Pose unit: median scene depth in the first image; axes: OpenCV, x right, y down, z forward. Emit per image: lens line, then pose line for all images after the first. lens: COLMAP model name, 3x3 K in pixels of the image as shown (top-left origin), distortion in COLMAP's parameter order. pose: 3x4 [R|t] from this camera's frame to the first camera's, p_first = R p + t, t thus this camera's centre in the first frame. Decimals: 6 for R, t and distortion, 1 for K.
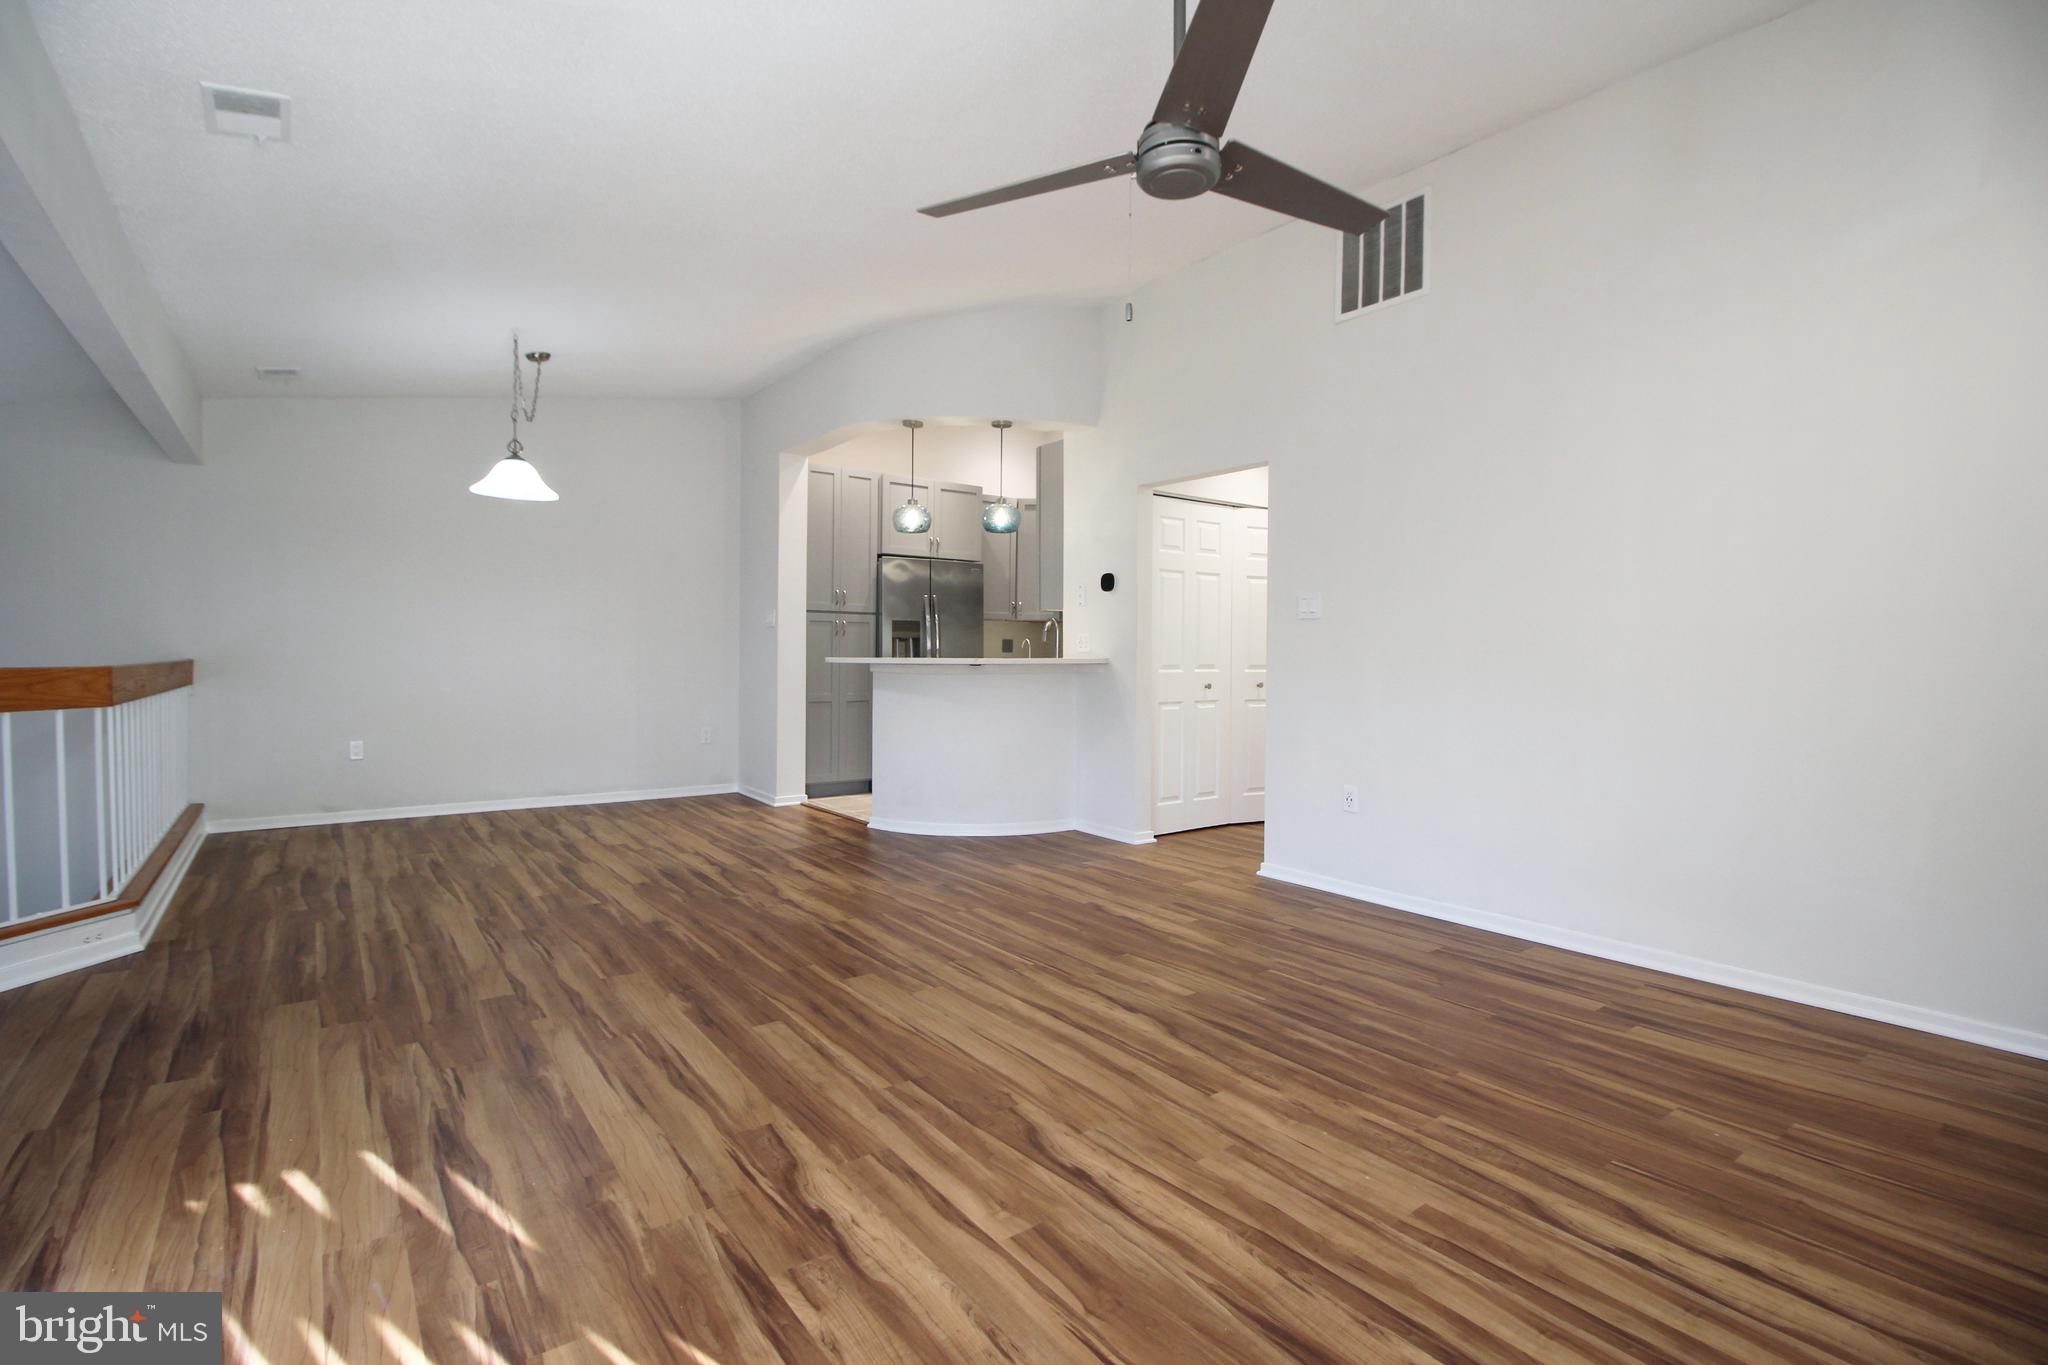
lens RADIAL K [[944.5, 0, 1017.8], [0, 944.5, 669.4], [0, 0, 1]] dist [-0.005851, -0.009453]
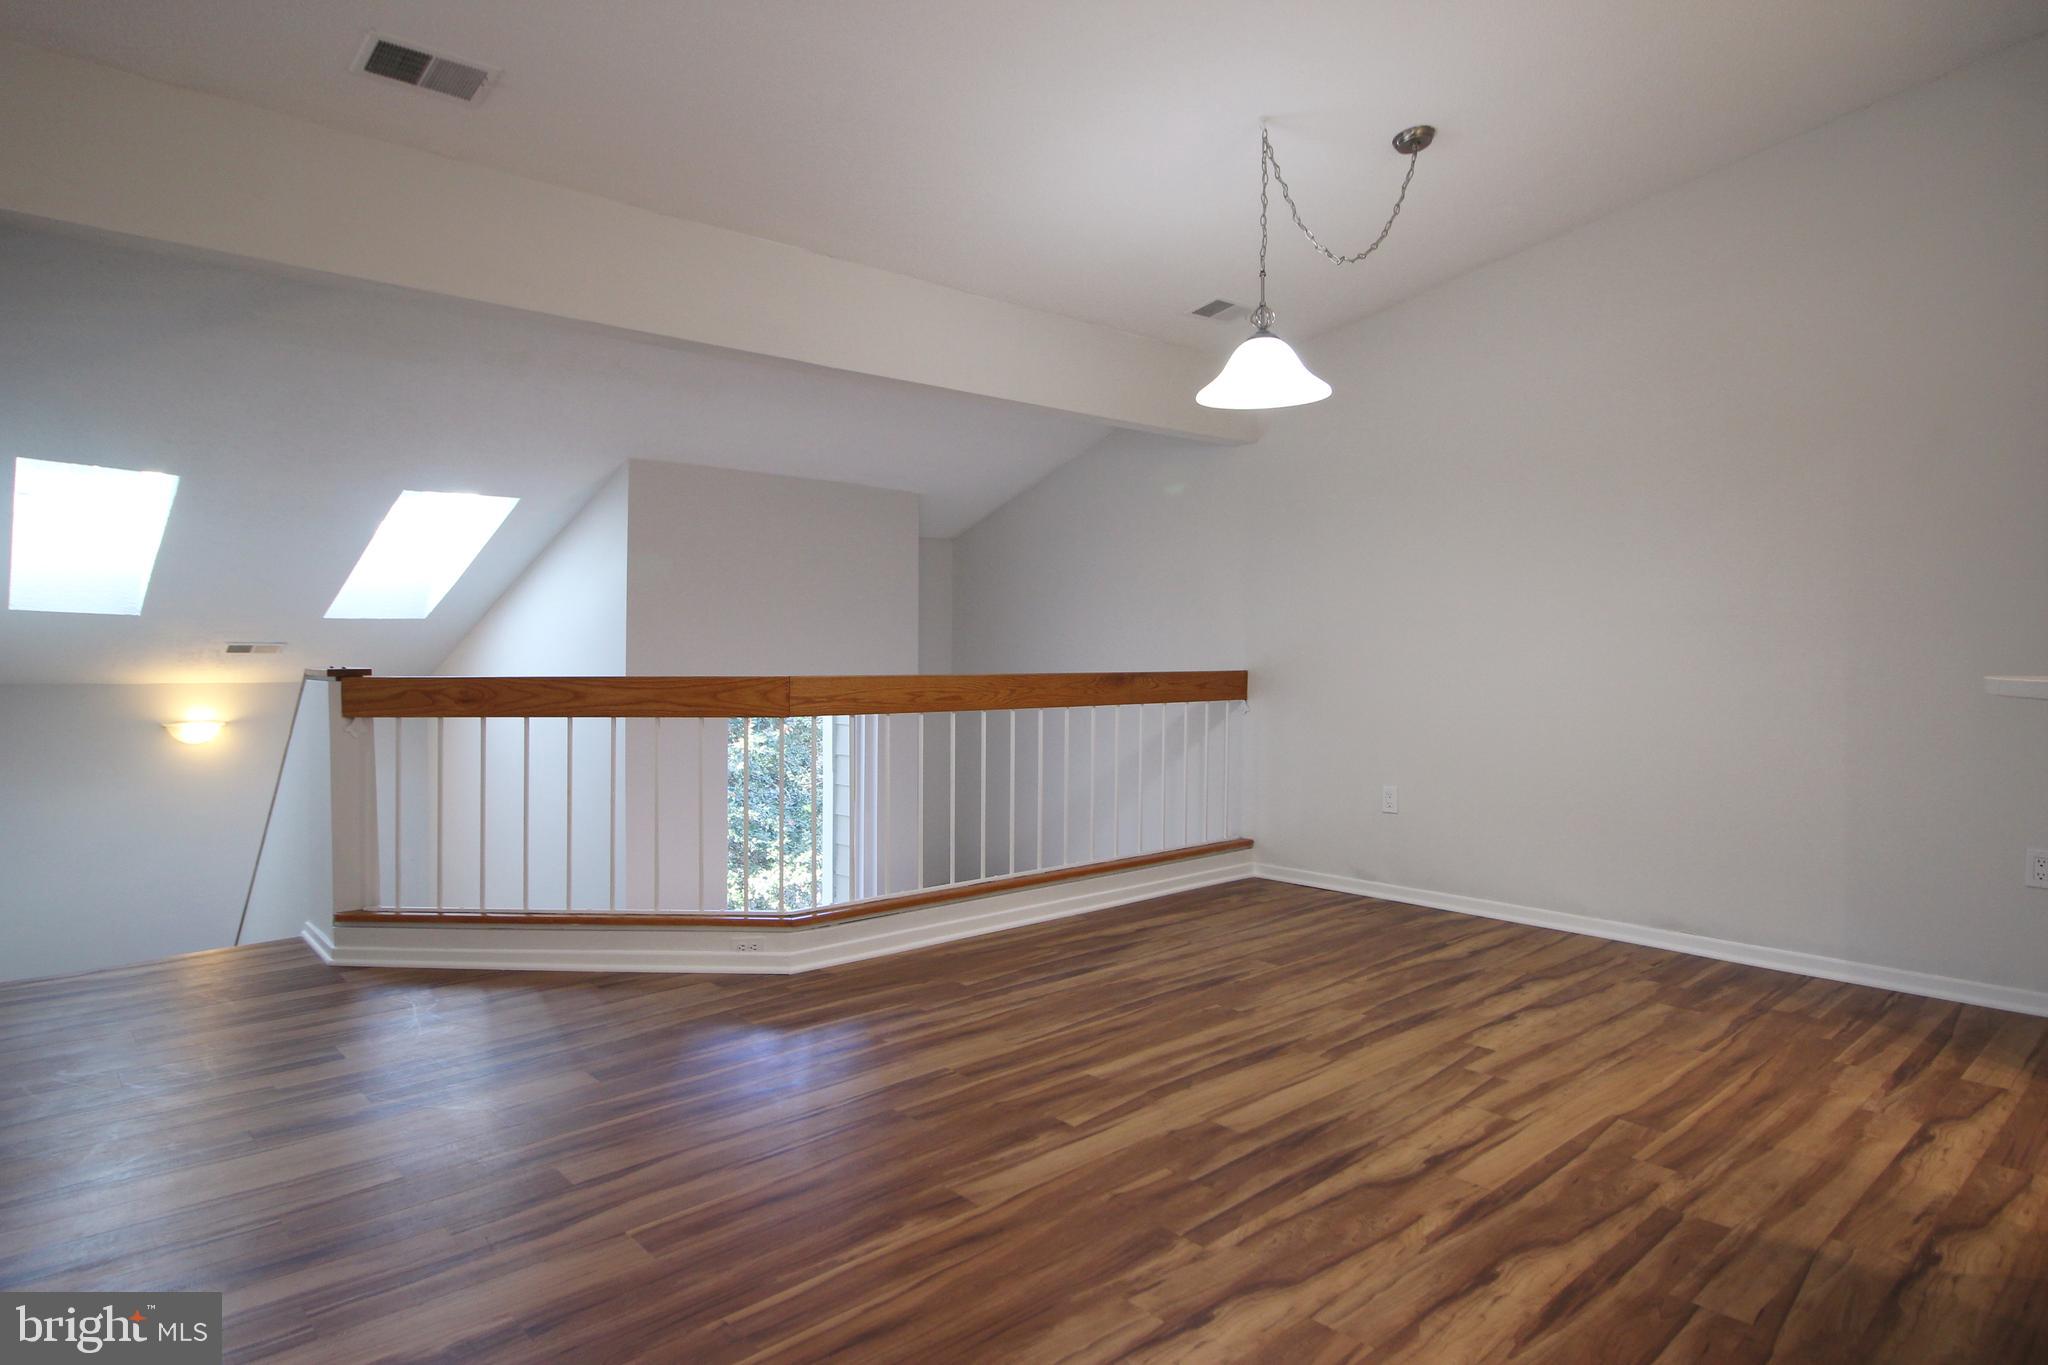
lens RADIAL K [[1164.6, 0, 1005.0], [0, 1164.6, 668.7], [0, 0, 1]] dist [0.003484, -0.008623]
pose [[0.085004, 0.002194, -0.996378, 0.211676], [-0.017025, 0.999855, 0.000749, -0.012778], [0.996235, 0.016900, 0.085029, 0.880837]]
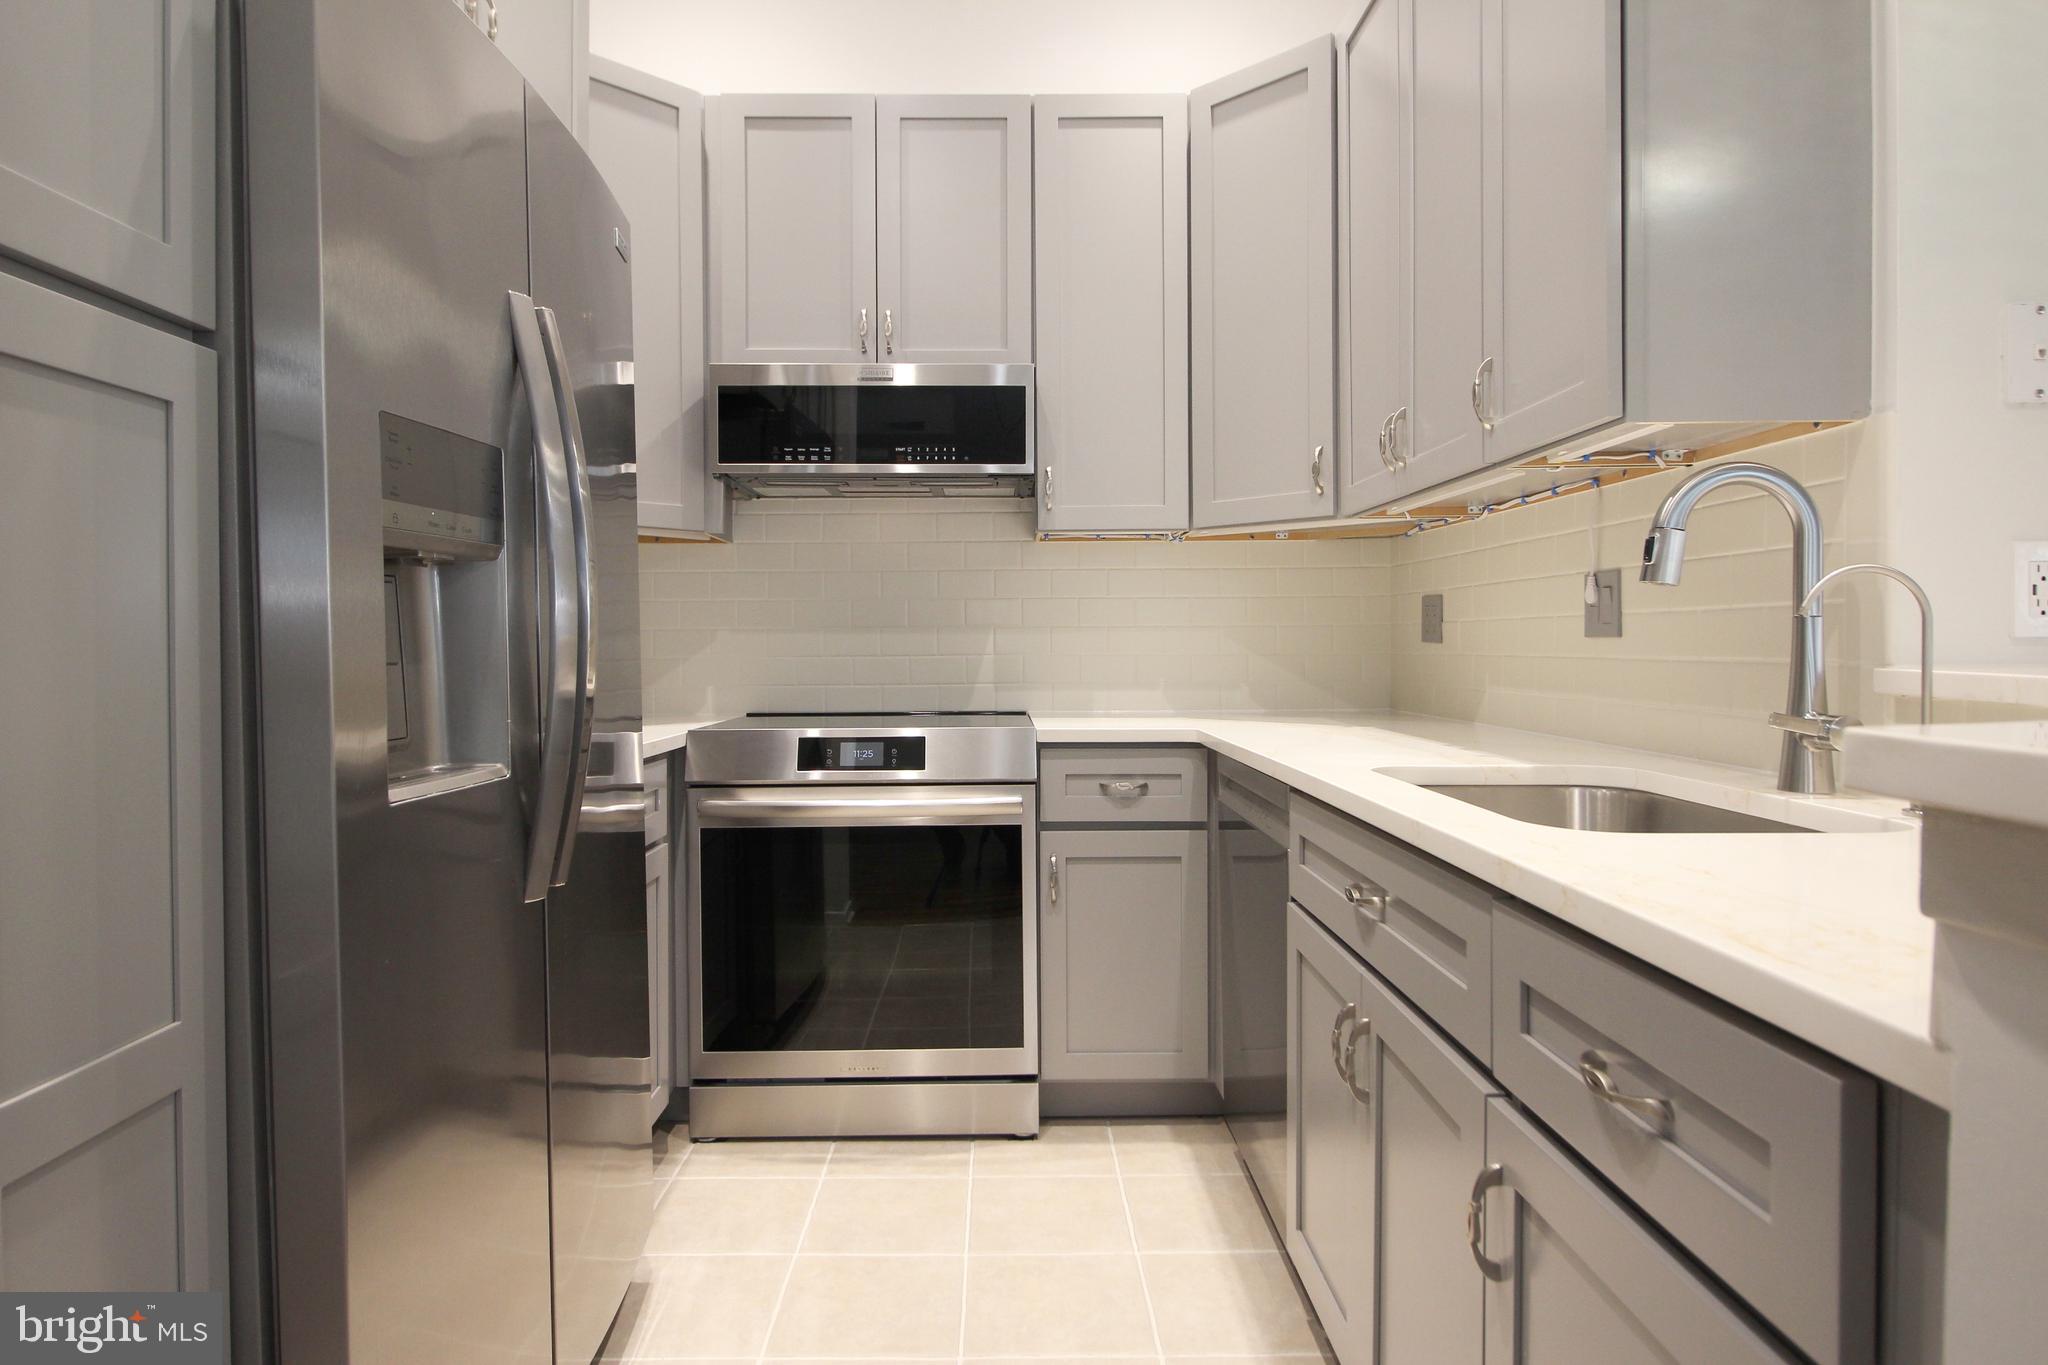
lens RADIAL K [[1164.6, 0, 1003.0], [0, 1164.6, 668.8], [0, 0, 1]] dist [0.003484, -0.008623]
pose [[0.592684, -0.028273, 0.804939, -0.364195], [0.024651, 0.999552, 0.016958, -0.030097], [-0.805058, 0.009792, 0.593116, 1.442159]]
